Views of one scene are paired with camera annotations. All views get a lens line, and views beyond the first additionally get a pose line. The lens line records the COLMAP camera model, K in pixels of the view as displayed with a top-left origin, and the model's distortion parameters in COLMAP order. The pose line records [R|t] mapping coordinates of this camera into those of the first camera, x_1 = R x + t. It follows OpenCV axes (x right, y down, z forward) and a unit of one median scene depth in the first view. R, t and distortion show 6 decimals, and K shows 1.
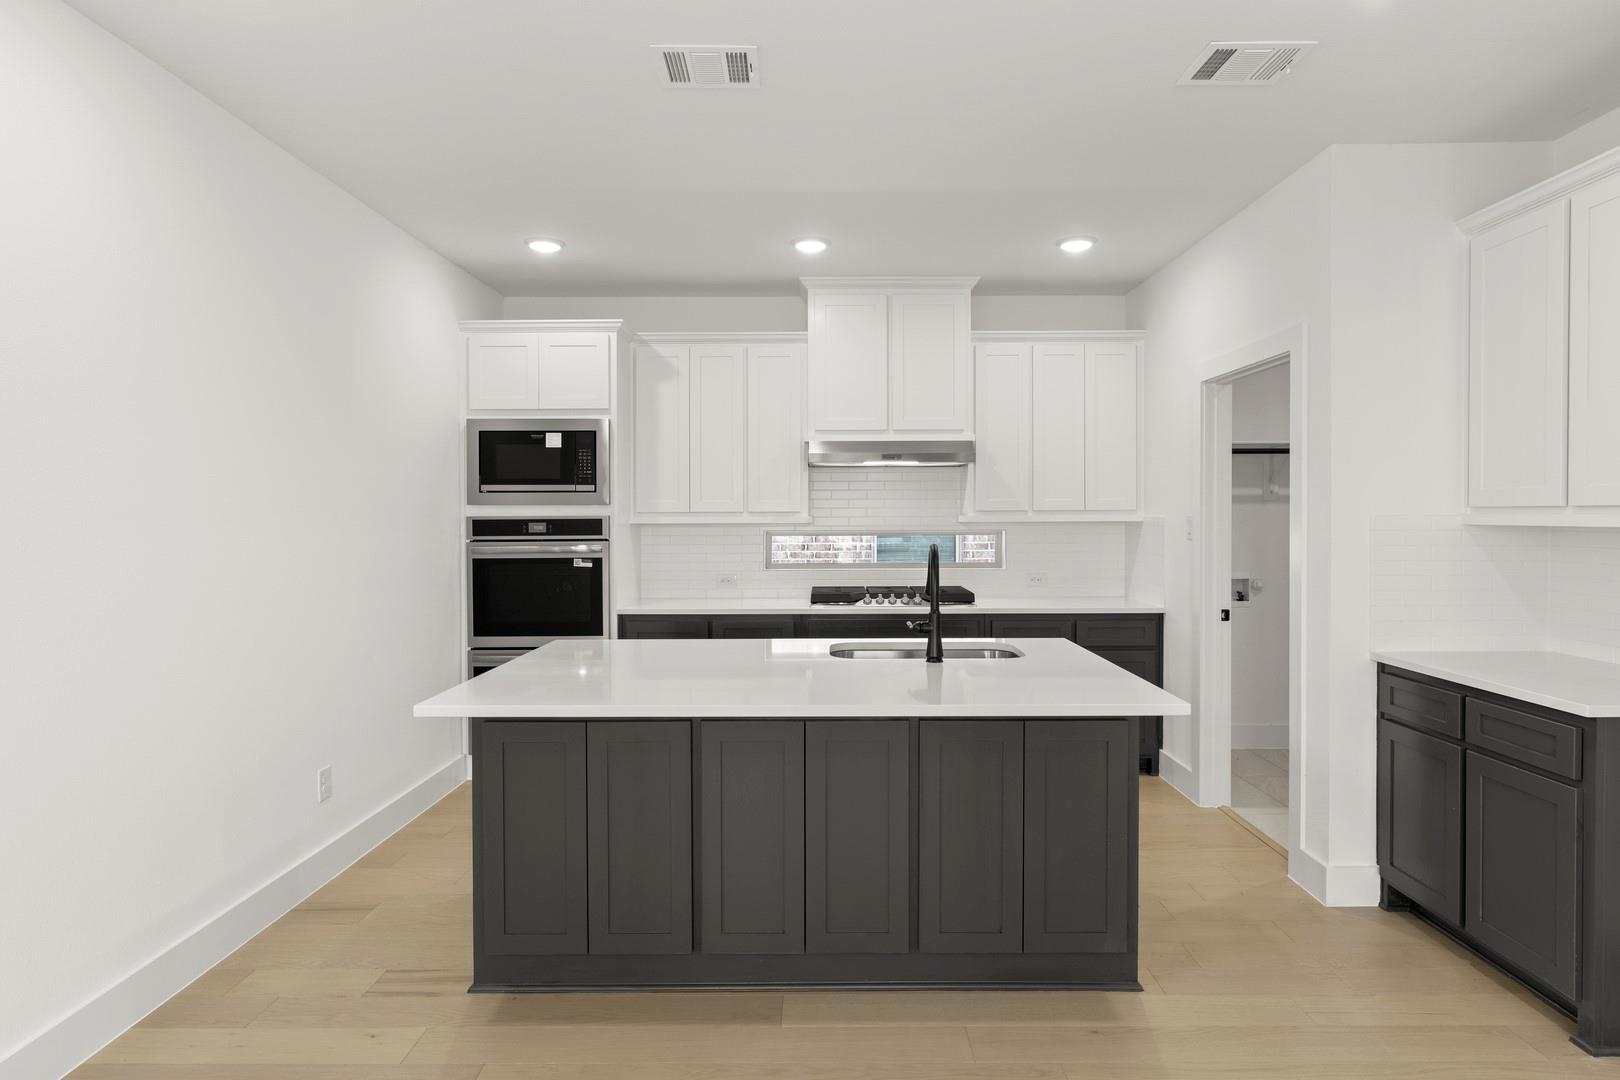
lens RADIAL K [[912.3, 0, 816.9], [0, 912.3, 533.7], [0, 0, 1]] dist [-0.000121, -0.001970]
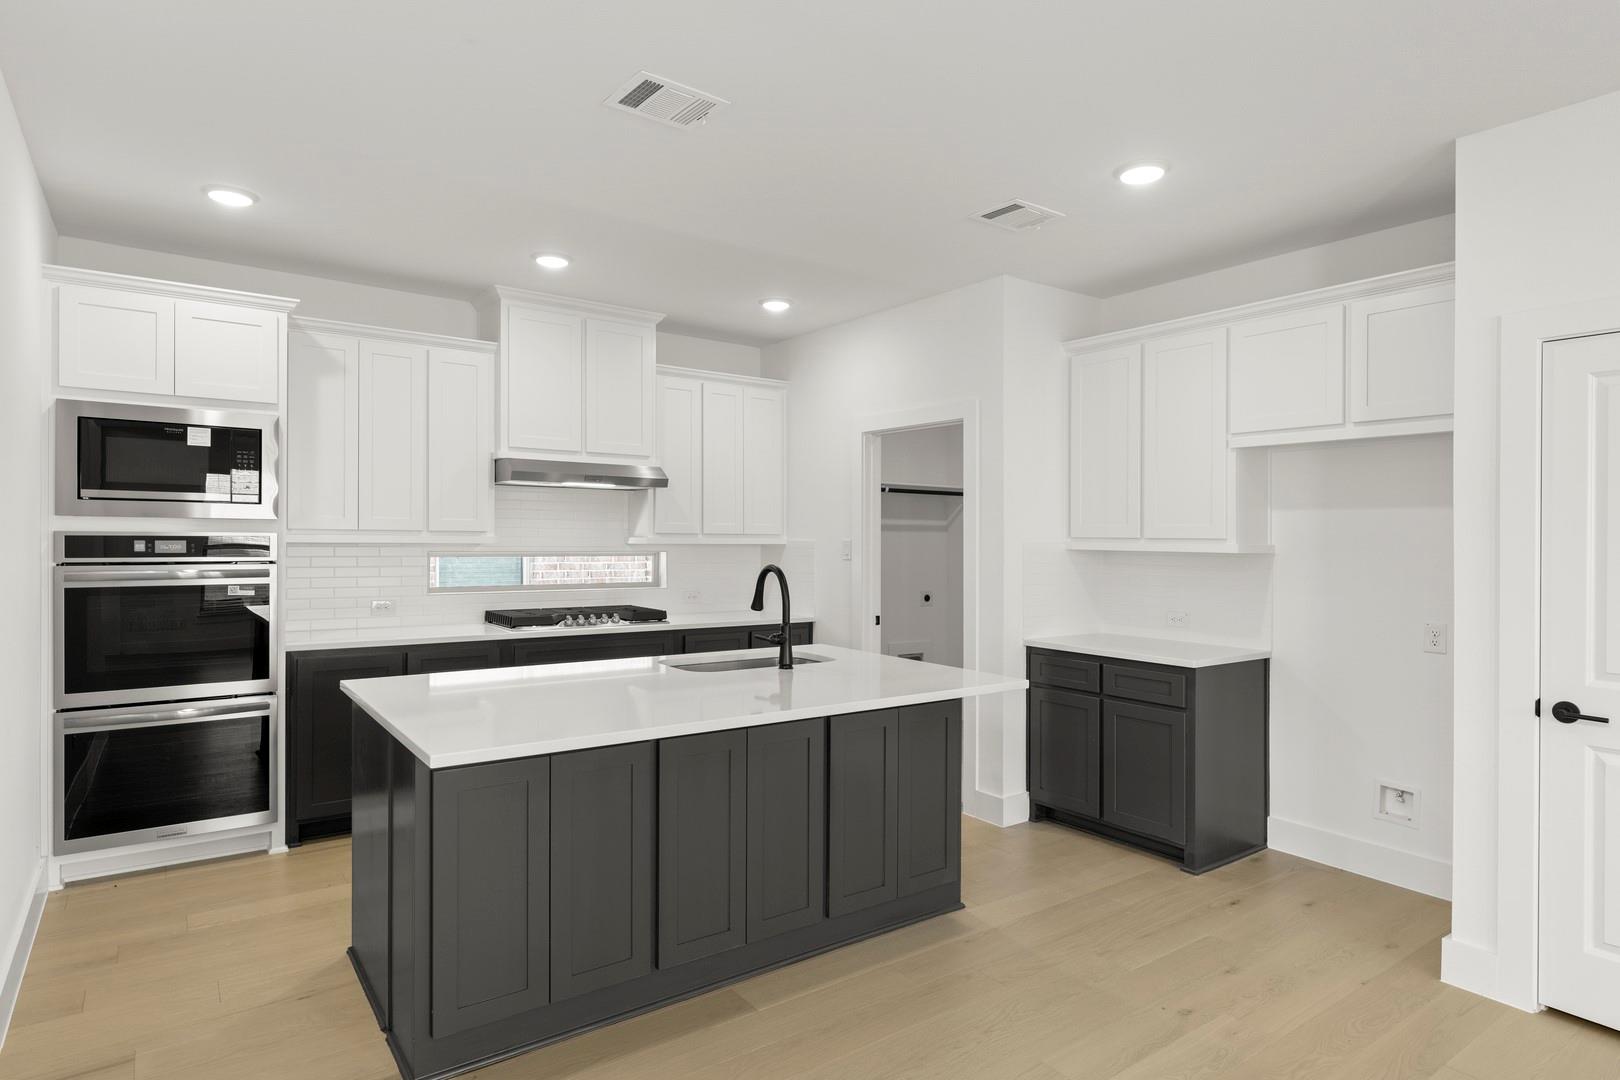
lens RADIAL K [[915.7, 0, 810.0], [0, 915.7, 540.0], [0, 0, 1]] dist [-0.000976, -0.000654]
pose [[0.800355, 0.010515, 0.599434, -0.338838], [-0.001179, 0.999872, -0.015965, -0.000567], [-0.599525, 0.012071, 0.800265, 0.045584]]
